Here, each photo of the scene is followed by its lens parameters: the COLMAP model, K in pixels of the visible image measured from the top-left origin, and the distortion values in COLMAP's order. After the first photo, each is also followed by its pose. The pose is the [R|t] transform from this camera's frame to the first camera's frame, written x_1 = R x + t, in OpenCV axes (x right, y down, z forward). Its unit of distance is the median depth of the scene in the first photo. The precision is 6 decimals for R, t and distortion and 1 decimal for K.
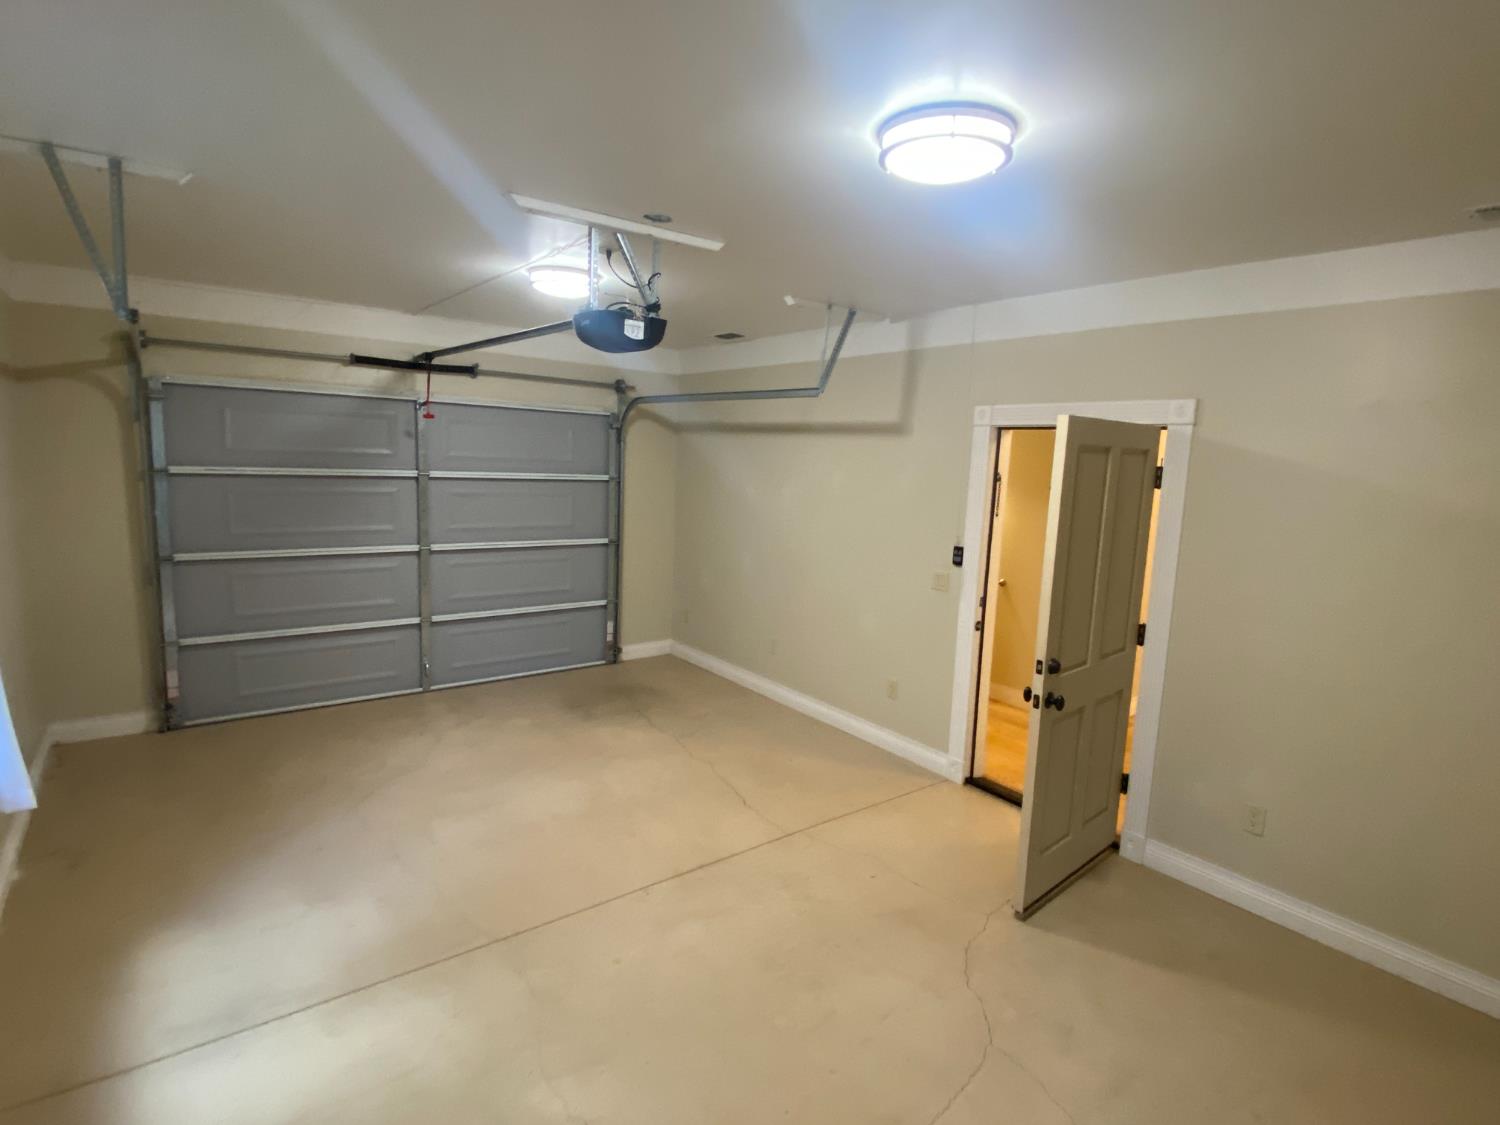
lens RADIAL K [[764.9, 0, 751.1], [0, 764.9, 559.1], [0, 0, 1]] dist [0.086958, -0.095571]
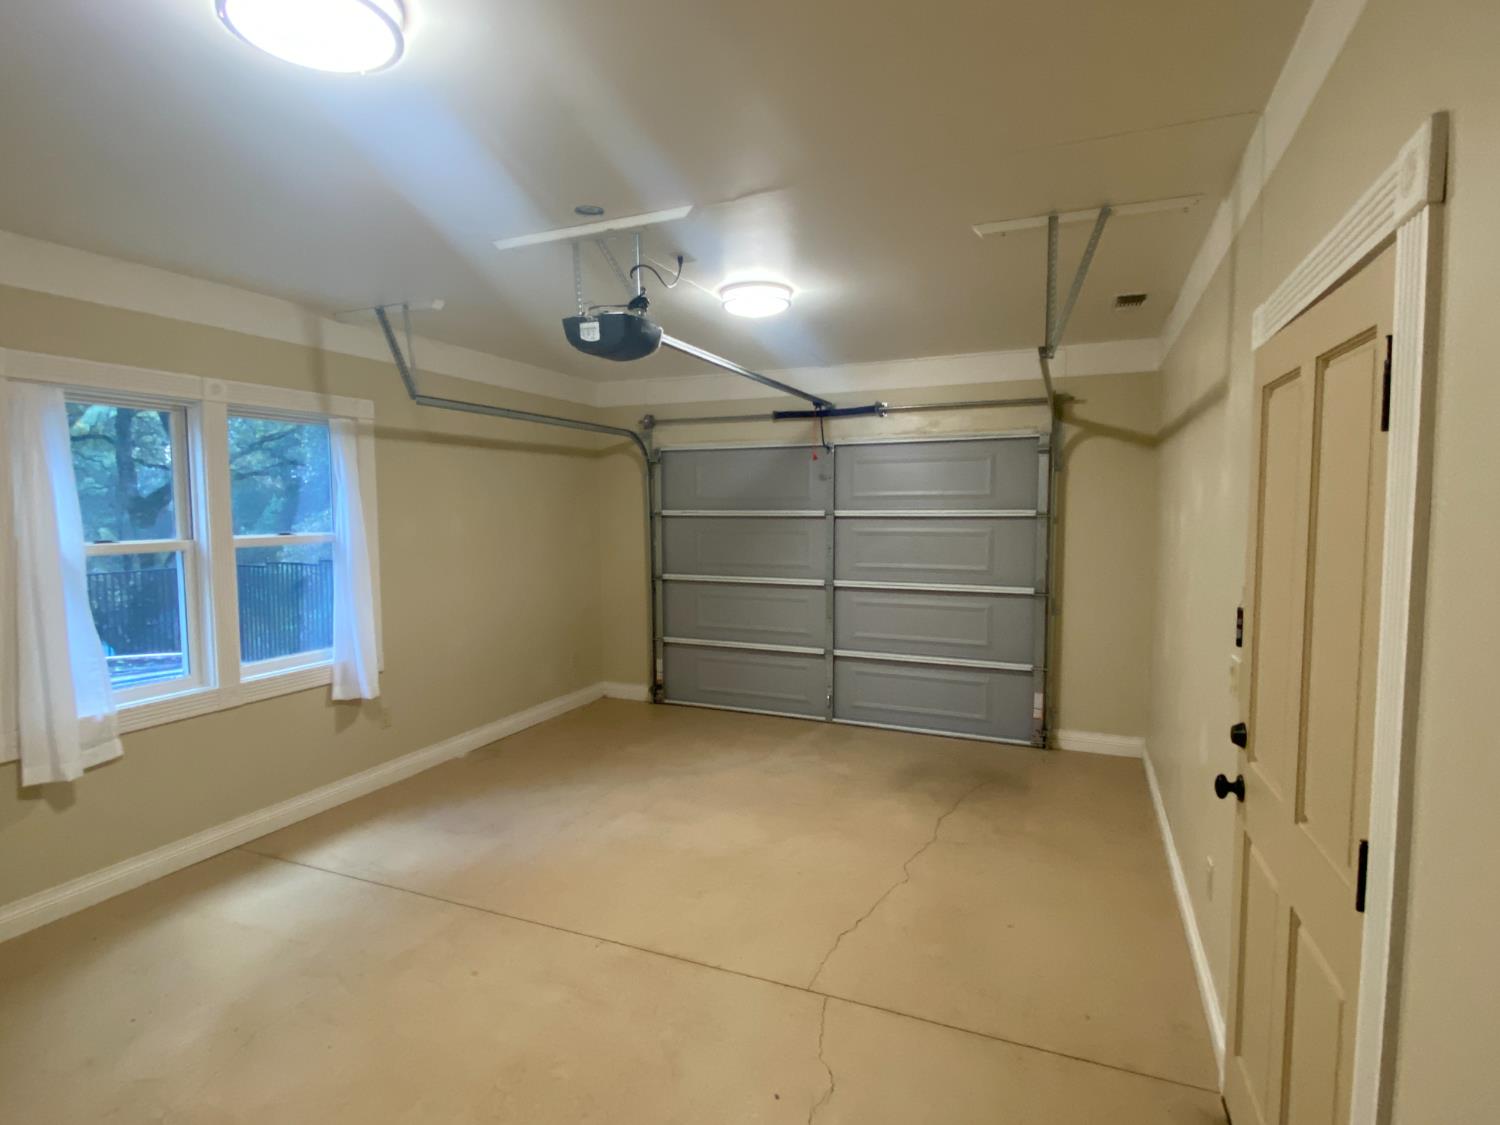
lens RADIAL K [[764.9, 0, 751.1], [0, 764.9, 559.1], [0, 0, 1]] dist [0.086958, -0.095571]
pose [[0.489168, 0.015537, -0.872051, 0.468276], [-0.096985, 0.994610, -0.036682, 0.001664], [0.866780, 0.102520, 0.488038, 0.427960]]
